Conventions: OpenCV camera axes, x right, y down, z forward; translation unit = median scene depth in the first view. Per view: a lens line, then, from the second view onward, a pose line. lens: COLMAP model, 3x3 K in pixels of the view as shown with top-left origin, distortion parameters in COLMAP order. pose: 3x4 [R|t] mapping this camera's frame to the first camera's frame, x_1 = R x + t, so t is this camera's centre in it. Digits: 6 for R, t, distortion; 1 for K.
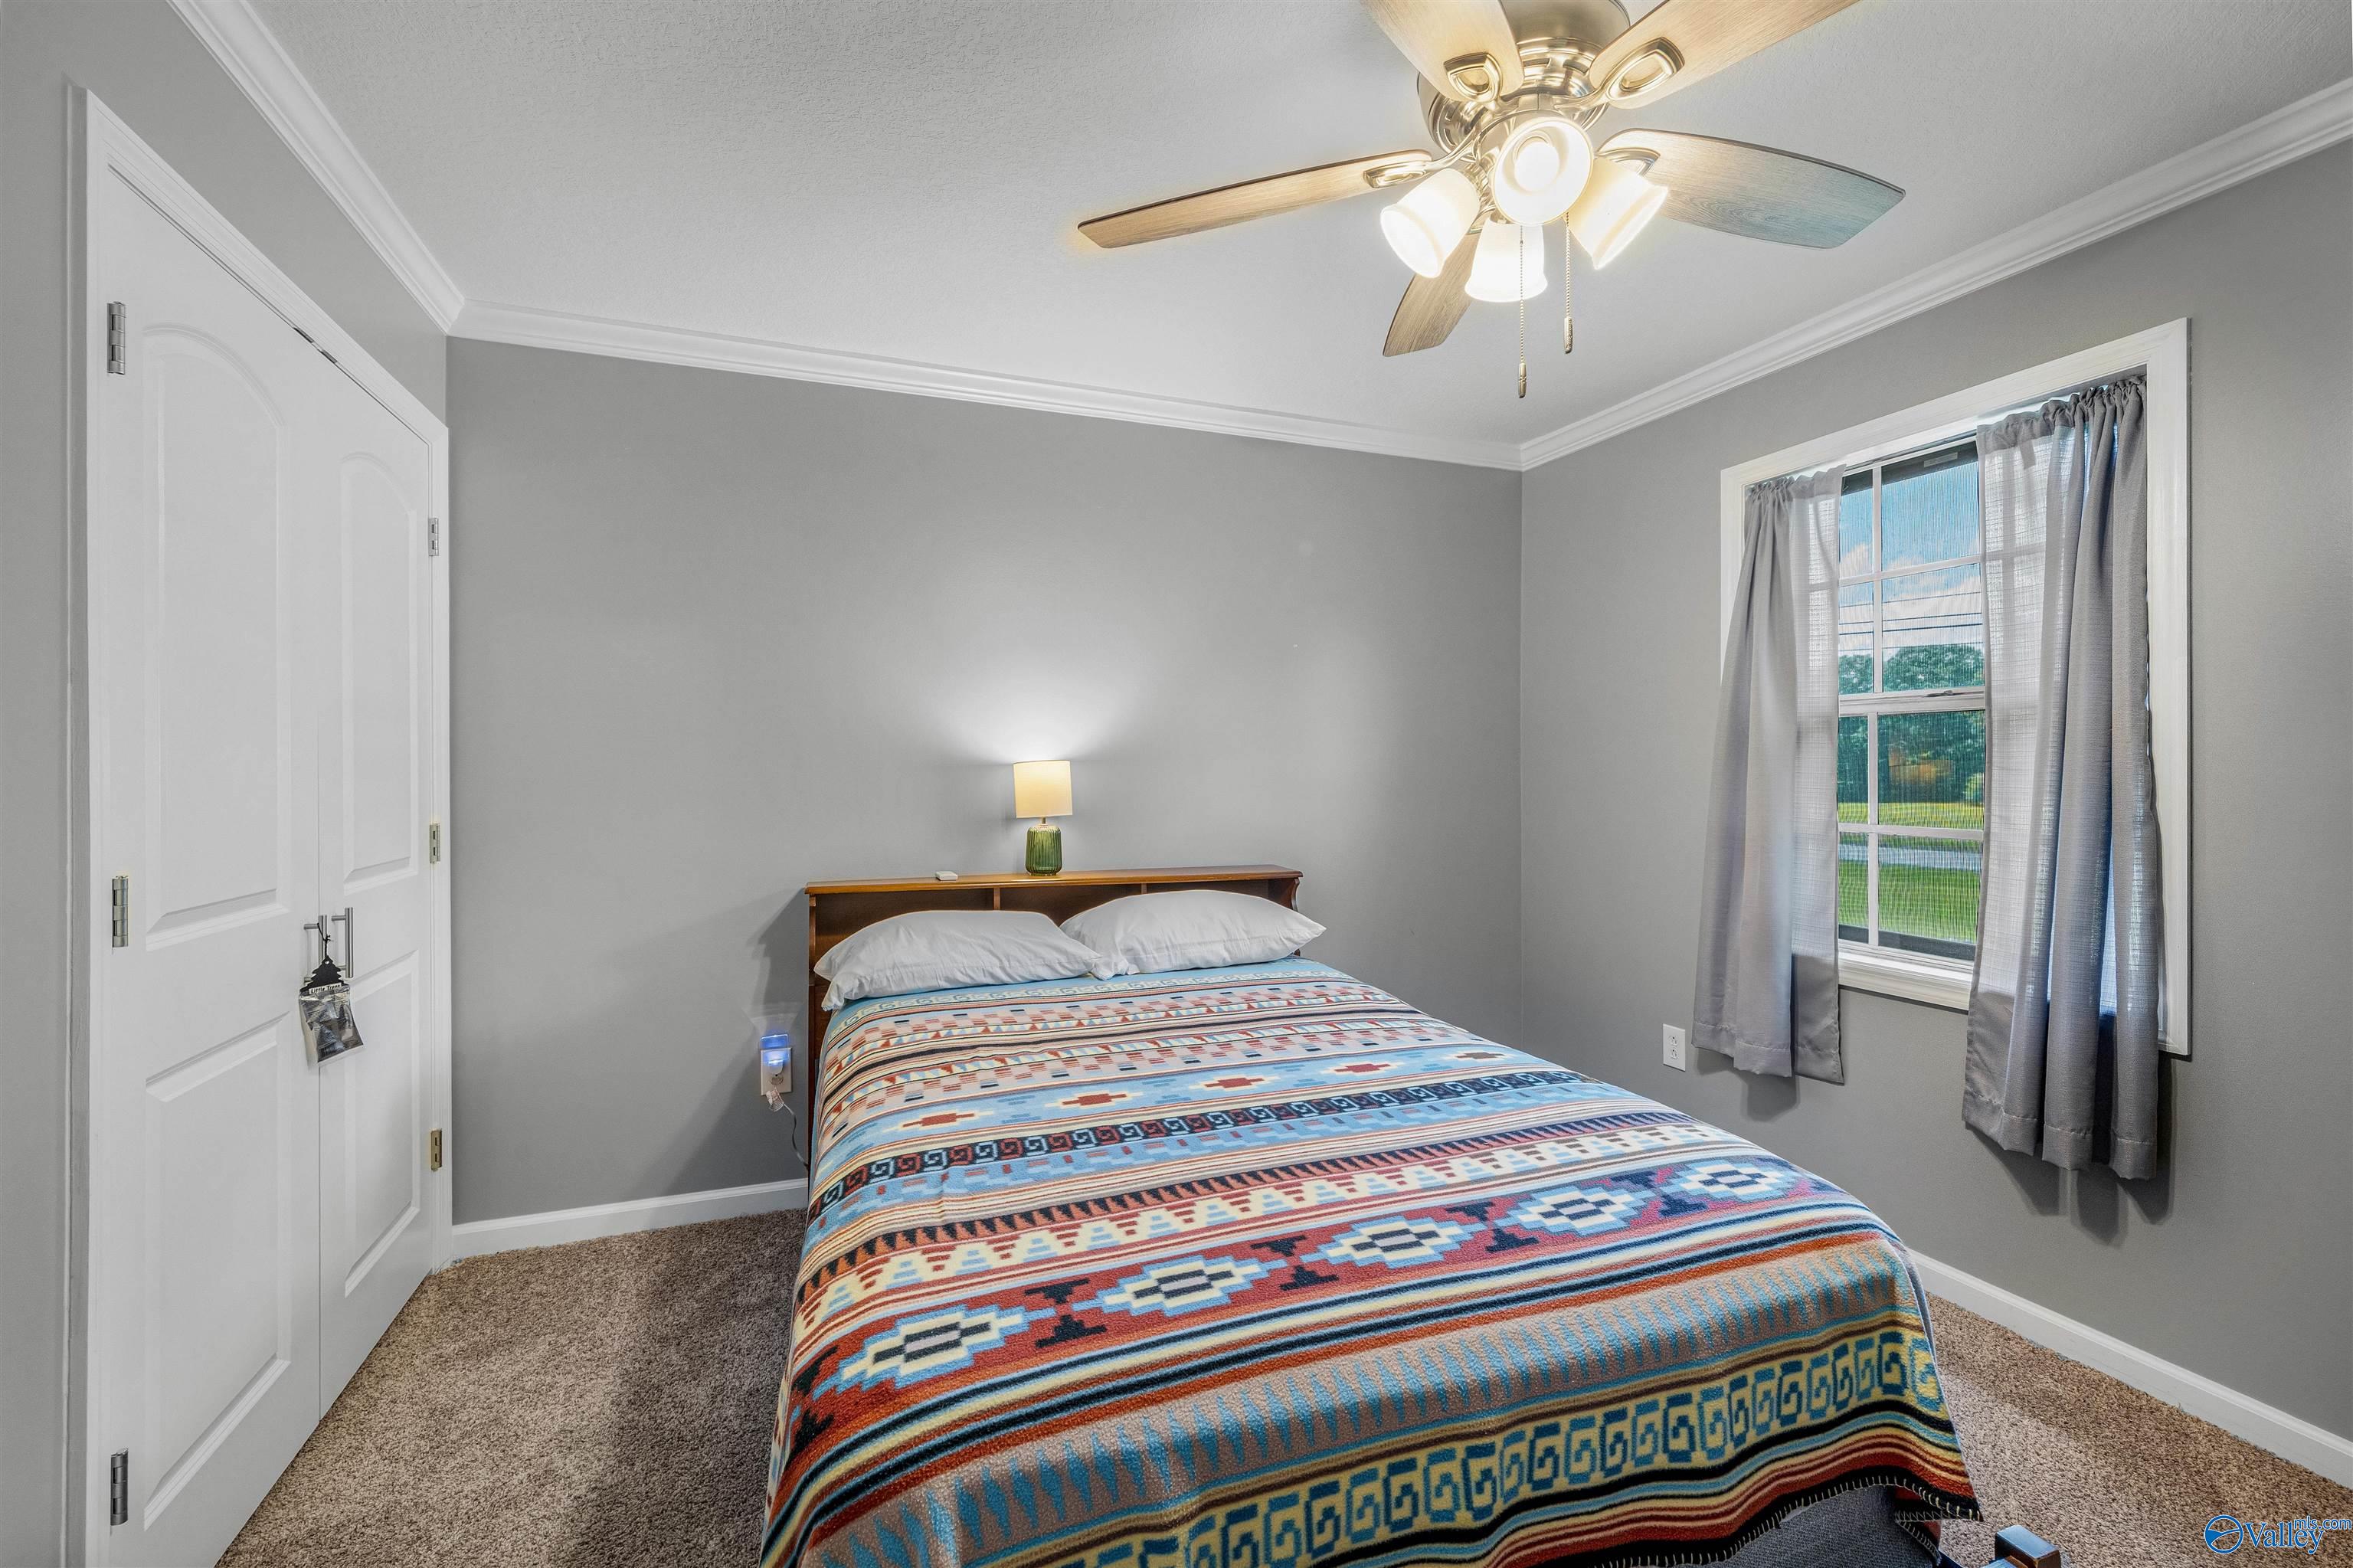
lens RADIAL K [[963.8, 0, 1170.6], [0, 963.8, 779.3], [0, 0, 1]] dist [0.000560, 0.000096]
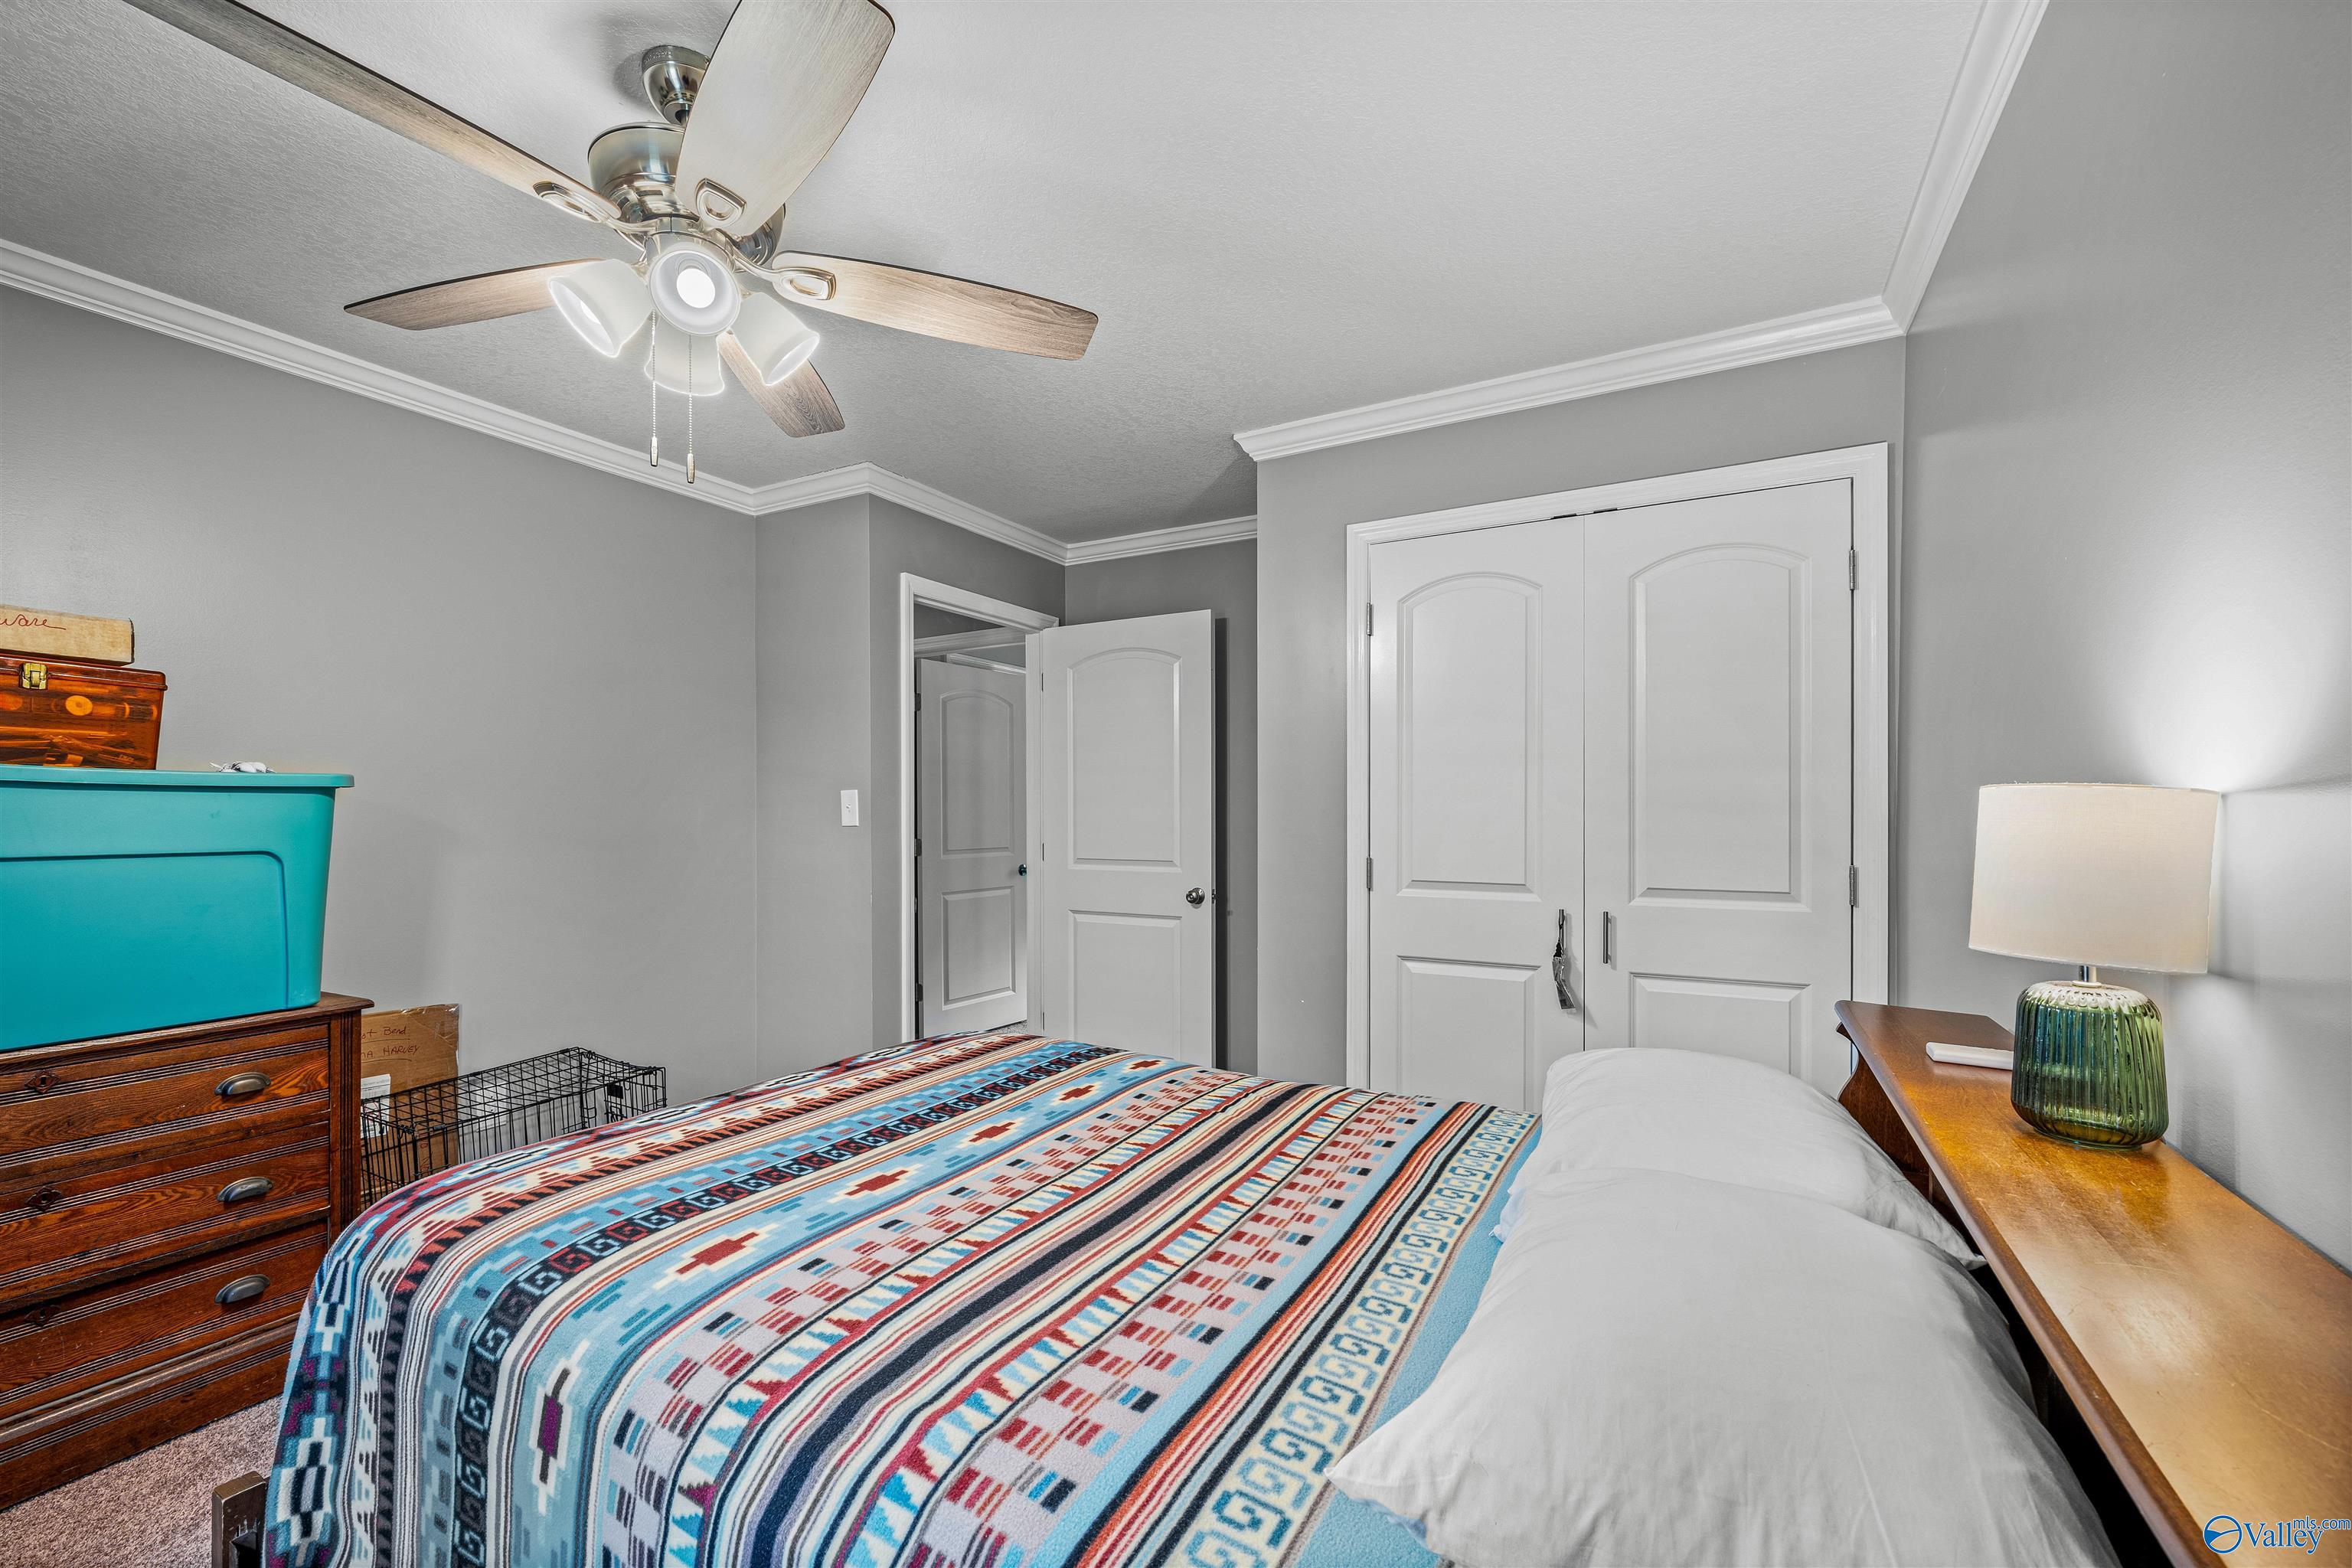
lens RADIAL K [[963.3, 0, 1176.3], [0, 963.3, 799.0], [0, 0, 1]] dist [0.000560, 0.000096]
pose [[-0.763166, -0.006761, -0.646168, 0.592782], [-0.004357, 0.999976, -0.005317, -0.021283], [0.646188, -0.001242, -0.763177, 1.980392]]
